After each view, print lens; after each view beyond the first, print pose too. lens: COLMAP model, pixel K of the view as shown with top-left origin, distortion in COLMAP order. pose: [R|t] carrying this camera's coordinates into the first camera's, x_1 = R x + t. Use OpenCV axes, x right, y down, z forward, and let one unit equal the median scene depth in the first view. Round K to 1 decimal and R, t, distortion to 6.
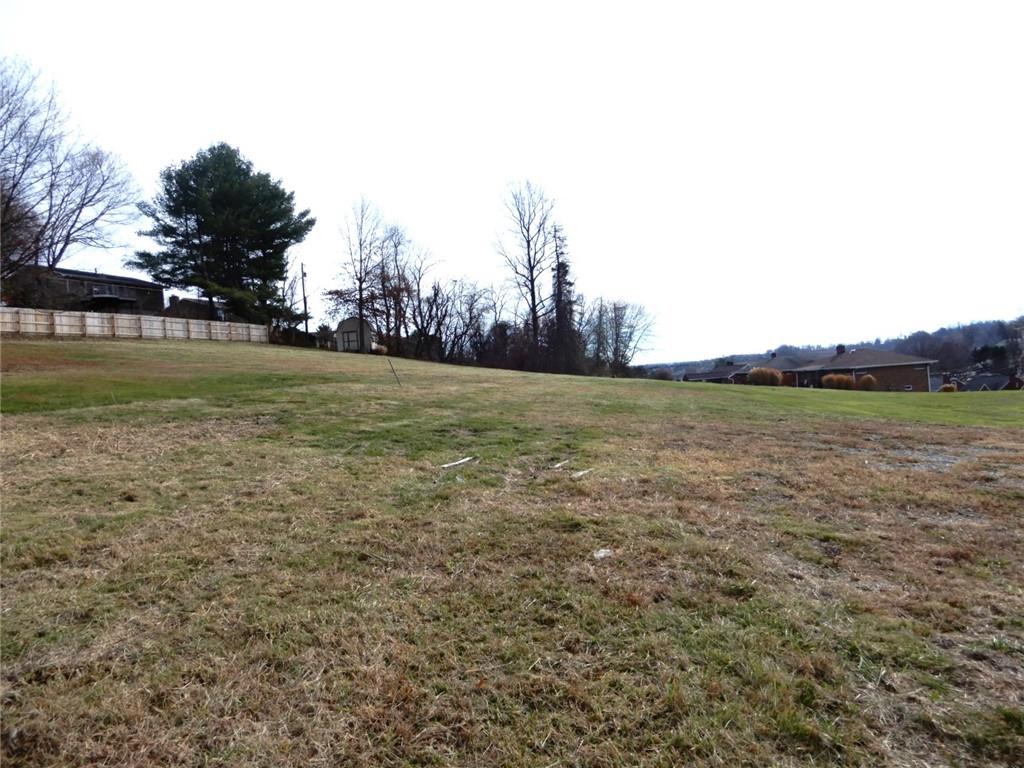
lens RADIAL K [[724.3, 0, 510.6], [0, 724.3, 379.7], [0, 0, 1]] dist [-0.001049, 0.001016]
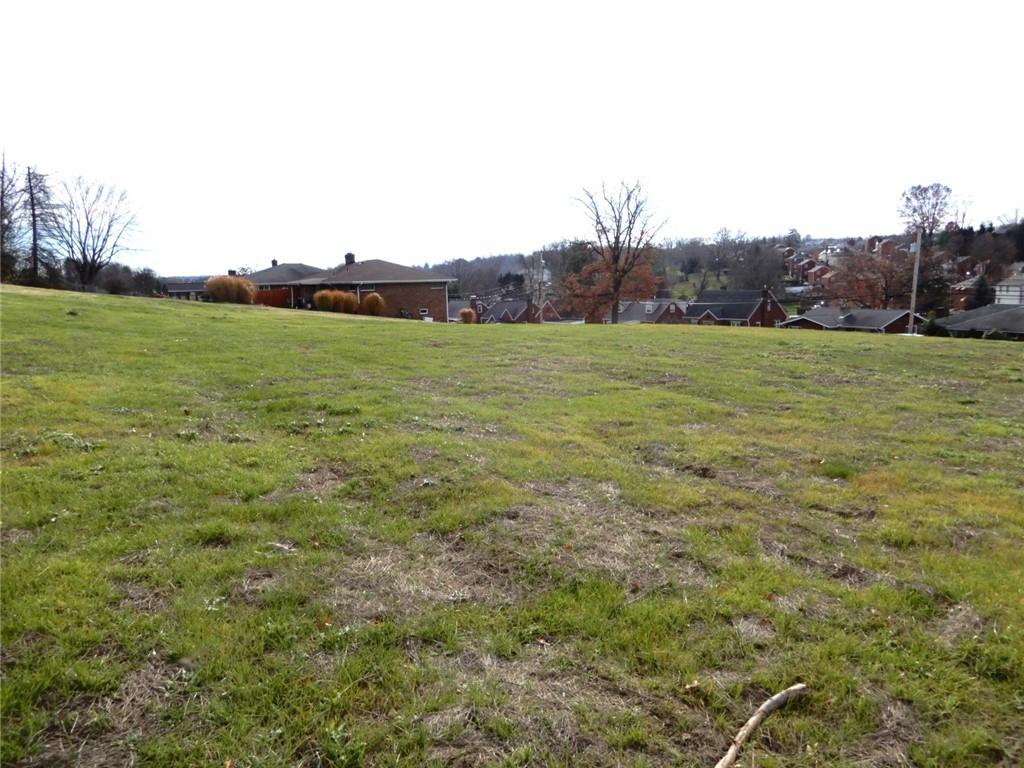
lens RADIAL K [[724.3, 0, 510.5], [0, 724.3, 380.5], [0, 0, 1]] dist [-0.001049, 0.001016]
pose [[0.833899, -0.024869, 0.551356, 0.151980], [-0.039201, 0.993792, 0.104115, -0.000340], [-0.550523, -0.108435, 0.827748, 0.227141]]
